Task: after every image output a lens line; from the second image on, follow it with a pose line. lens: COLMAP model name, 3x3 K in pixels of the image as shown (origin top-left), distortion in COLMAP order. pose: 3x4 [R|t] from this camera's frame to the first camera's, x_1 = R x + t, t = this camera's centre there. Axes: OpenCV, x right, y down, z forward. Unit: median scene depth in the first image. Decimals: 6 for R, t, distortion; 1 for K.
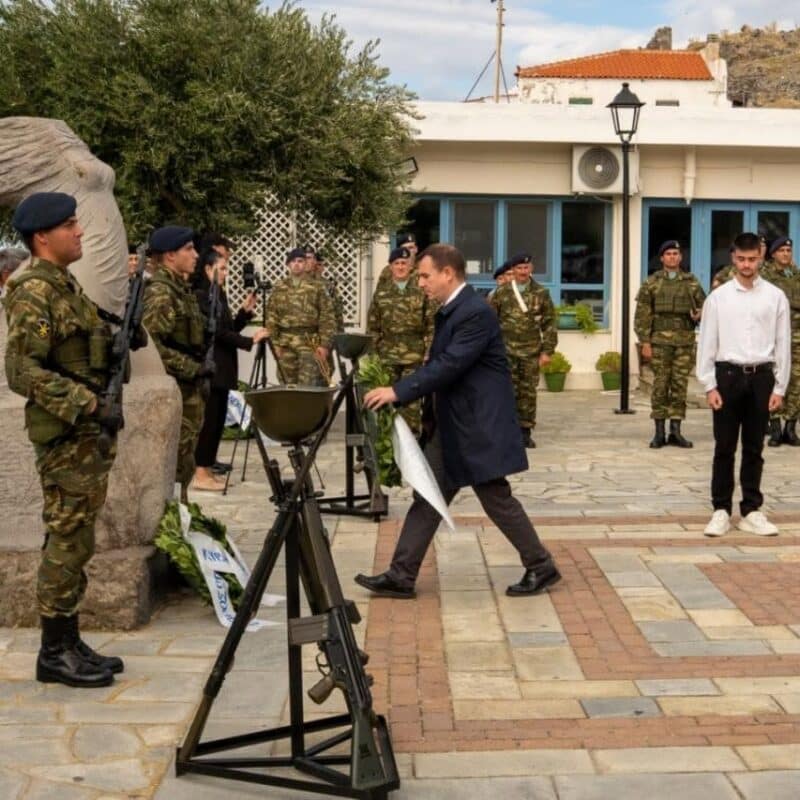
lens RADIAL K [[1573.0, 0, 498.7], [0, 1573.0, 370.8], [0, 0, 1]] dist [-0.102395, -0.030152]
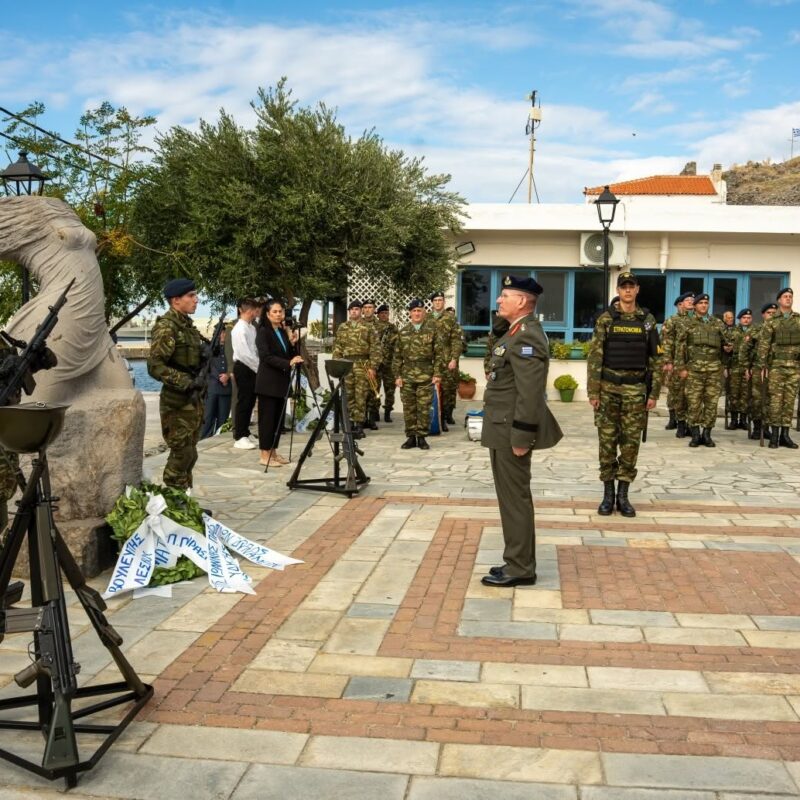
lens RADIAL K [[973.6, 0, 400.0], [0, 973.6, 400.0], [0, 0, 1]] dist [-0.100577, 0.043548]
pose [[0.979653, 0.019825, -0.199718, 0.114528], [-0.016590, 0.999703, 0.017858, -0.004032], [0.200012, -0.014181, 0.979691, 0.158020]]
